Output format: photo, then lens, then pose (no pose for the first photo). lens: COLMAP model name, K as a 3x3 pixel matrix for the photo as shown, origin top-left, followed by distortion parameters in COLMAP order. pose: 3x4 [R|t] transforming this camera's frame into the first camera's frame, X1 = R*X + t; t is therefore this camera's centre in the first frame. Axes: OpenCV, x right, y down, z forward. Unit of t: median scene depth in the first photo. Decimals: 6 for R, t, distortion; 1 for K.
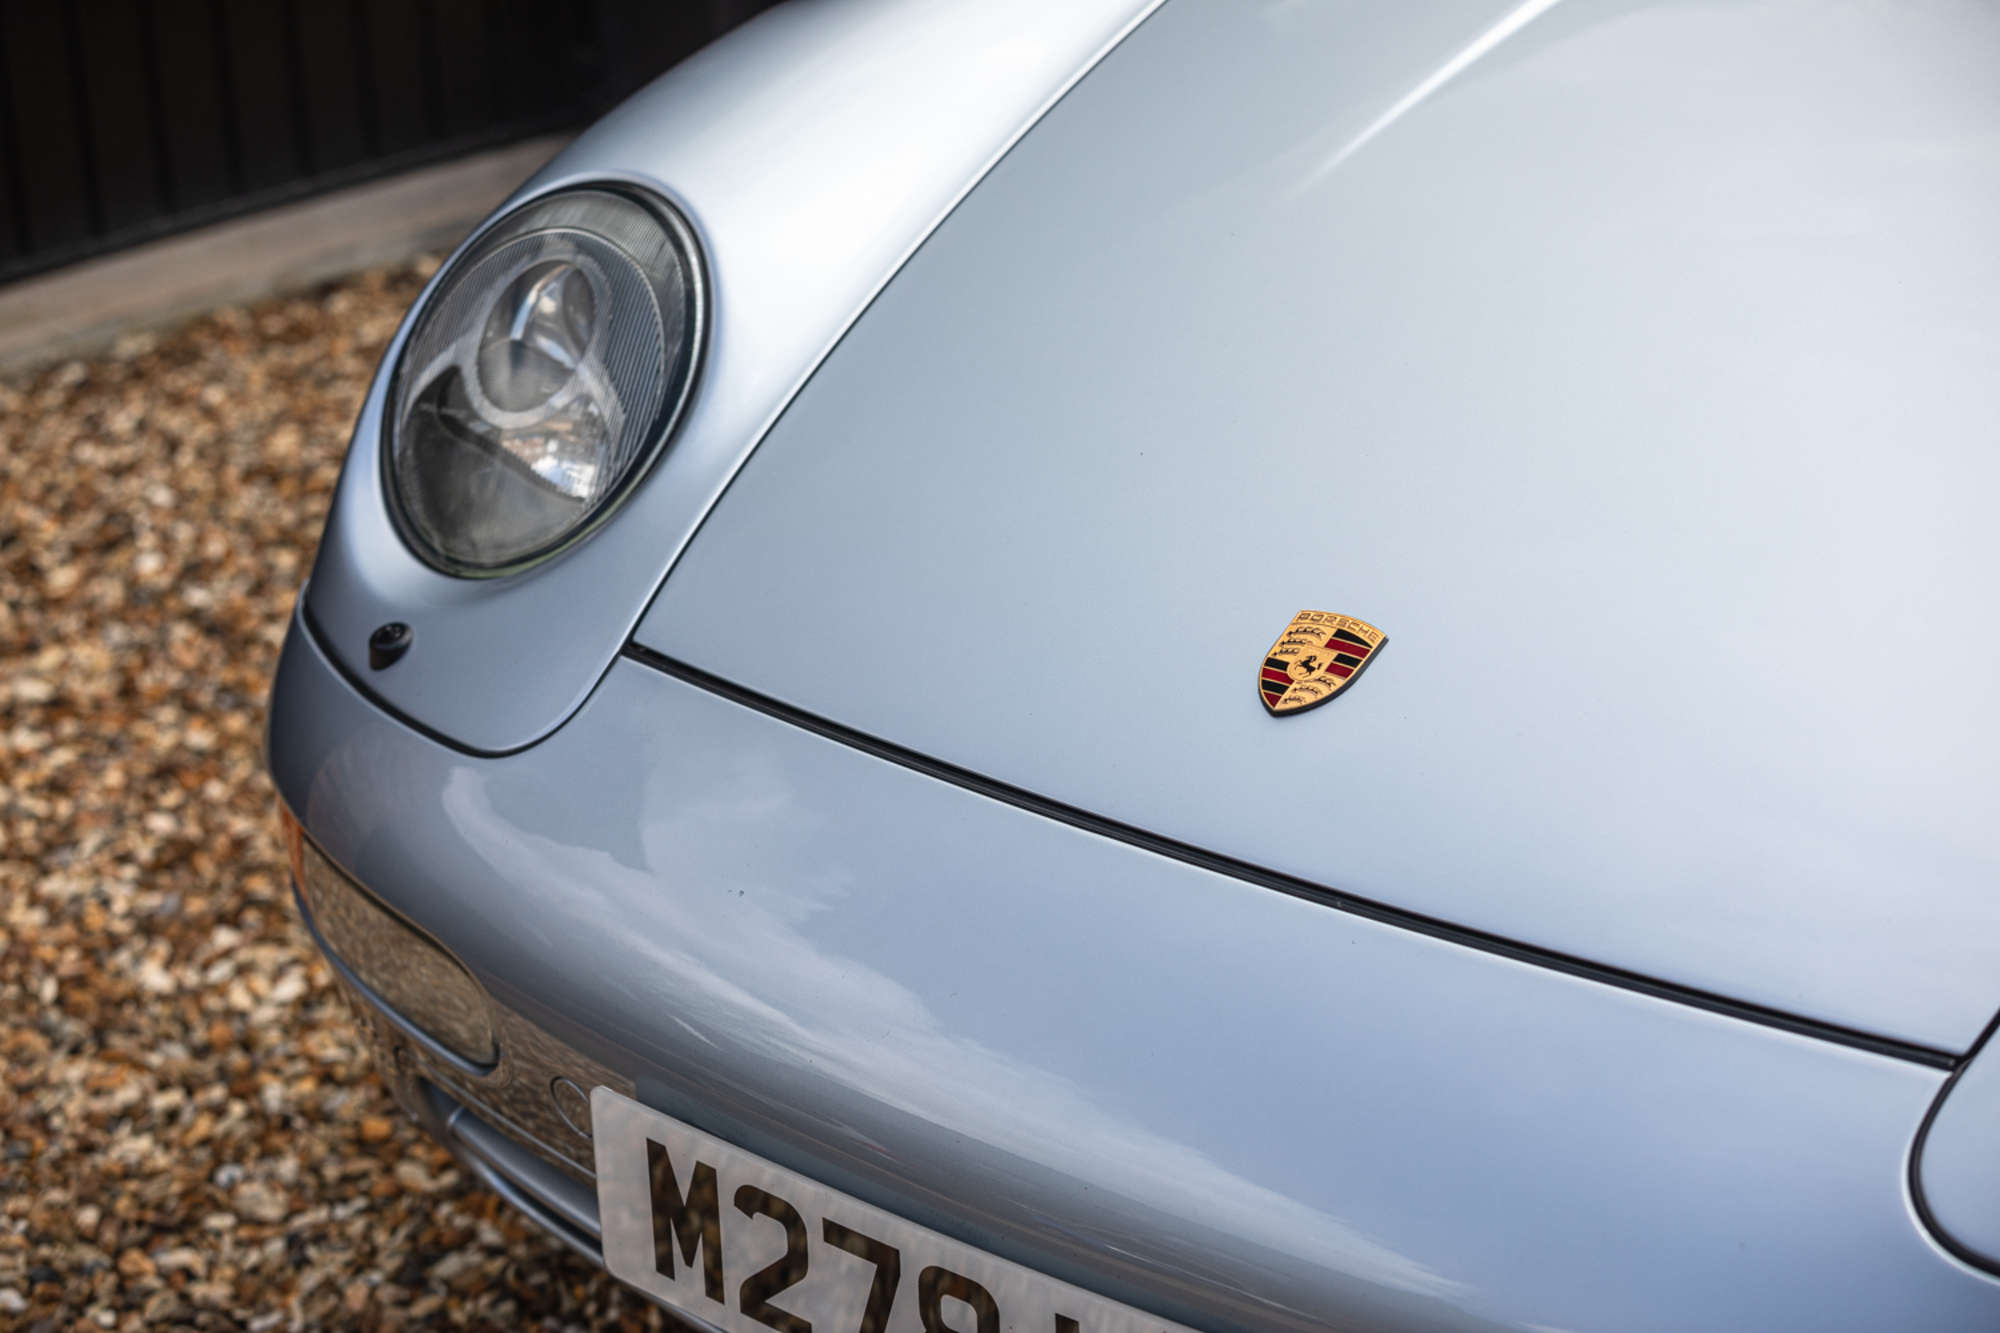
lens RADIAL K [[4133.4, 0, 1000.1], [0, 4133.4, 417.1], [0, 0, 1]] dist [-0.304844, 0.056089]
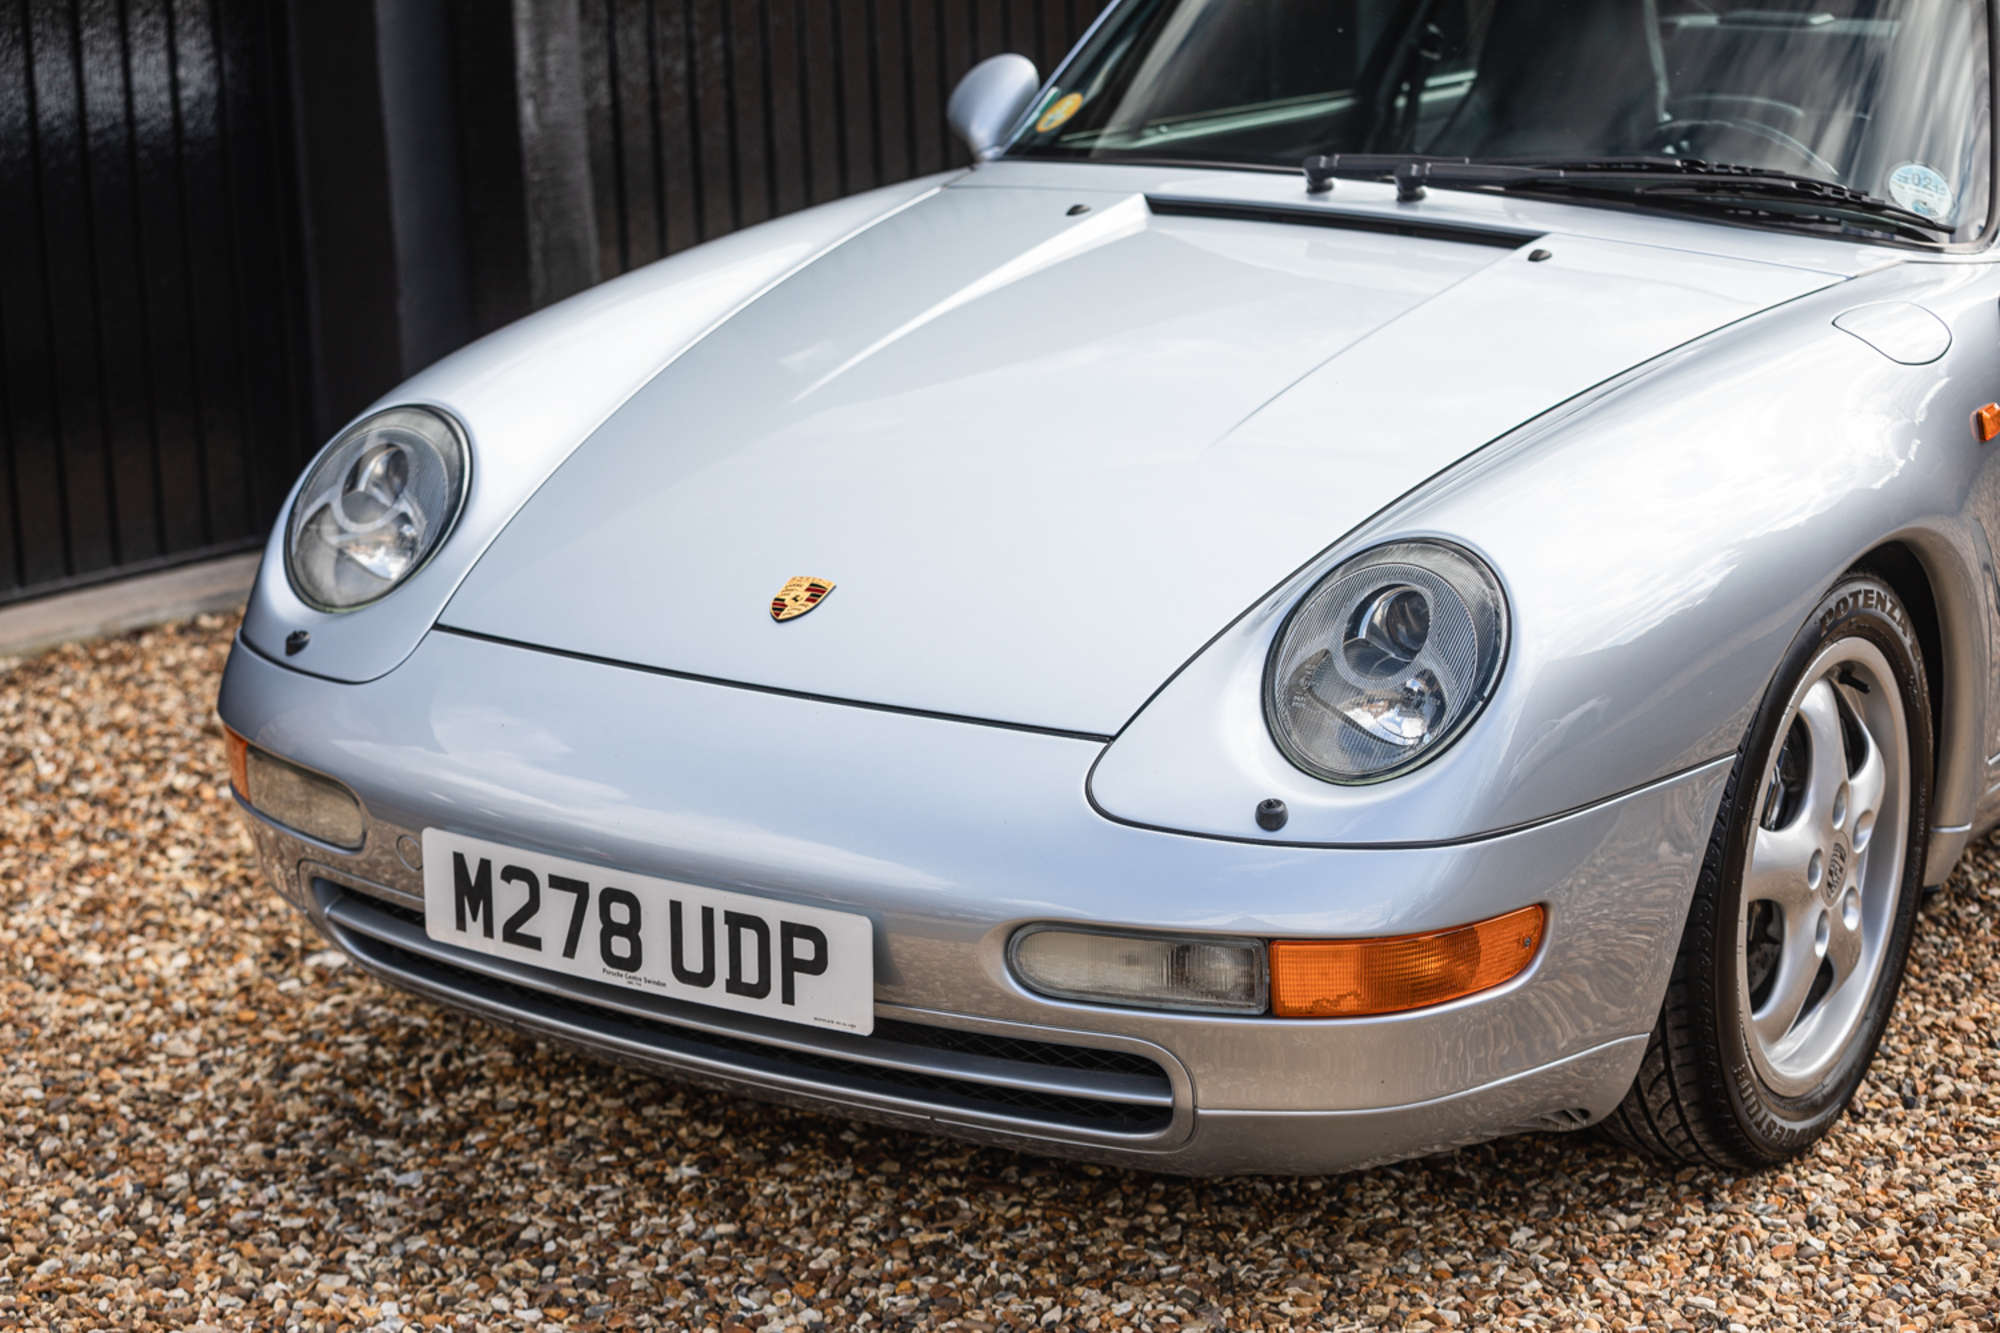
lens RADIAL K [[4220.2, 0, 1000.0], [0, 4220.2, 666.5], [0, 0, 1]] dist [-0.287089, -0.130748]
pose [[0.994630, -0.001356, 0.103486, -0.025969], [0.013264, 0.993338, -0.114469, 0.233986], [-0.102642, 0.115227, 0.988022, -0.711482]]
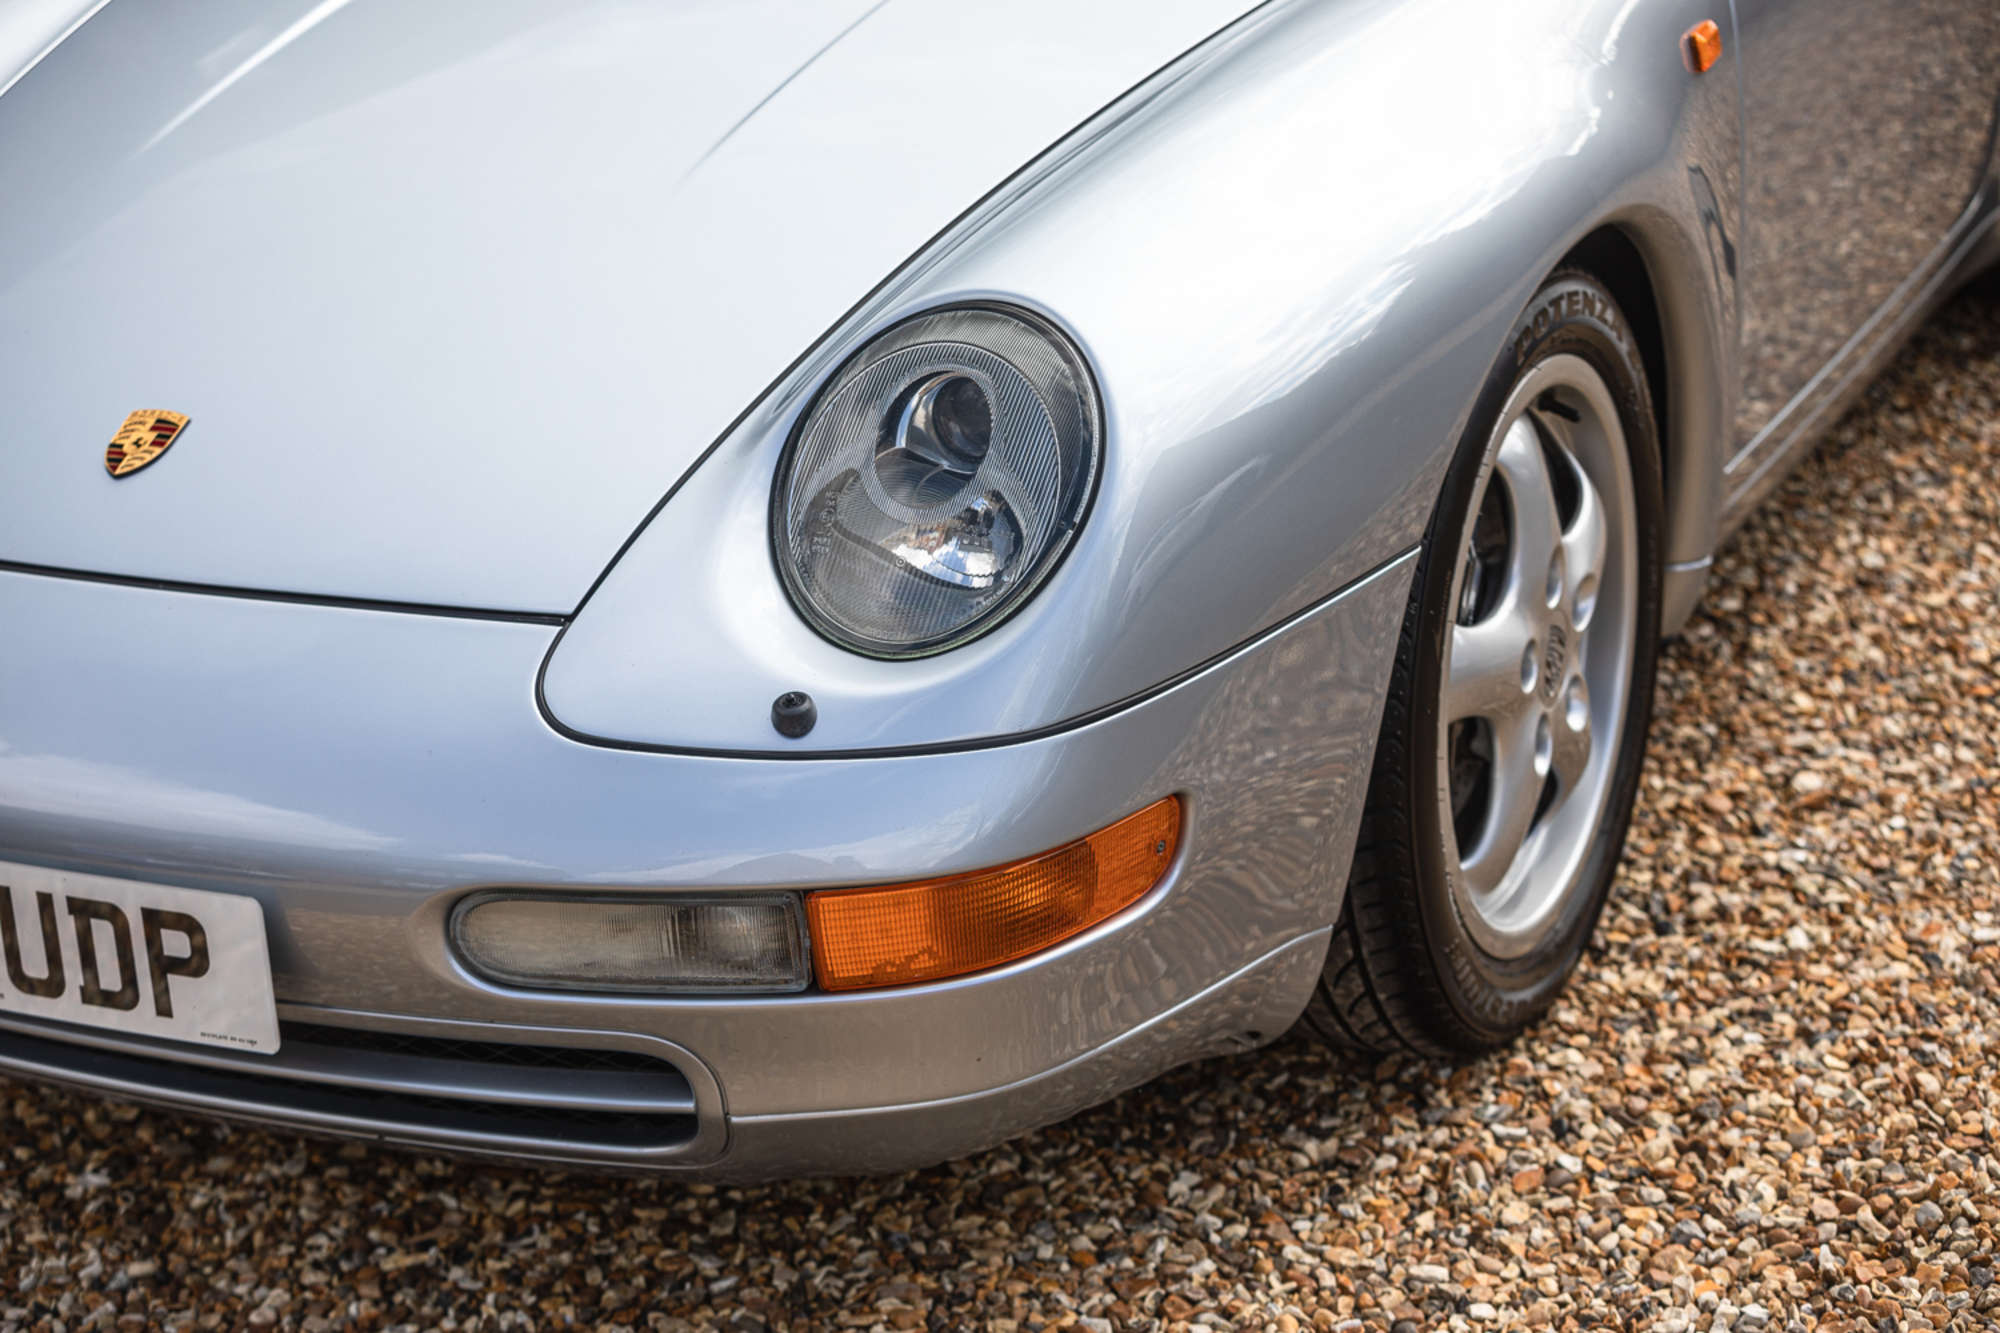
lens RADIAL K [[4220.2, 0, 1000.0], [0, 4220.2, 666.5], [0, 0, 1]] dist [-0.287089, -0.130748]
pose [[0.976899, -0.101601, 0.188002, 0.063859], [0.103328, 0.994647, 0.000616, 0.122152], [-0.187058, 0.018825, 0.982168, -0.350502]]
